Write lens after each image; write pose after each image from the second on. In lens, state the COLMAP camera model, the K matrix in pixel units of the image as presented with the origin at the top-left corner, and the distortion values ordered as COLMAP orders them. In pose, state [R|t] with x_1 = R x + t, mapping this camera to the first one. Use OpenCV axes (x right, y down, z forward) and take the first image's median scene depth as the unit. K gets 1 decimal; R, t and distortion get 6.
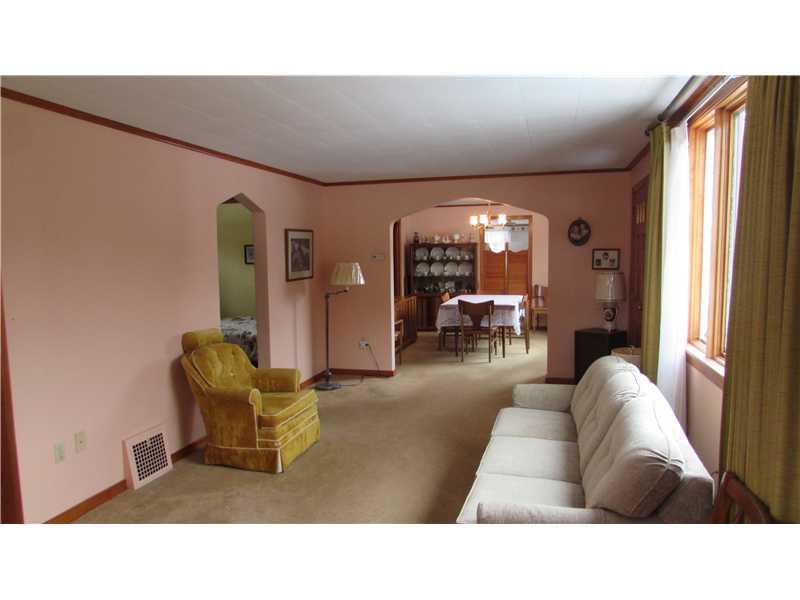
lens RADIAL K [[565.9, 0, 402.5], [0, 565.9, 301.3], [0, 0, 1]] dist [-0.038829, 0.010934]
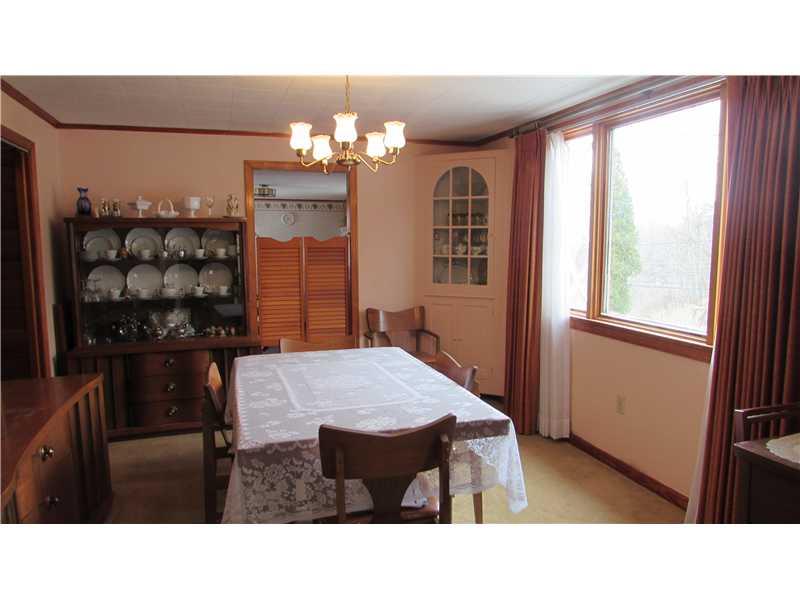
lens RADIAL K [[565.9, 0, 396.4], [0, 565.9, 305.0], [0, 0, 1]] dist [-0.038829, 0.010934]
pose [[0.846433, -0.051211, 0.530026, -0.001154], [0.040825, 0.998676, 0.031296, -0.046216], [-0.530927, -0.004852, 0.847403, 0.570303]]
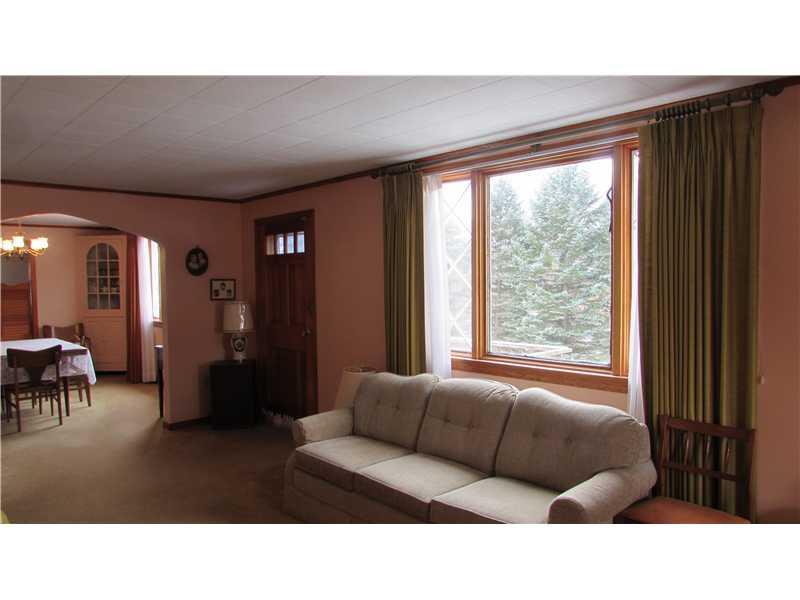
lens RADIAL K [[565.9, 0, 399.7], [0, 565.9, 297.2], [0, 0, 1]] dist [-0.038829, 0.010934]
pose [[0.516101, -0.023477, 0.856206, -0.189820], [0.084111, 0.996182, -0.023385, -0.007339], [-0.852388, 0.084085, 0.516105, 0.134418]]
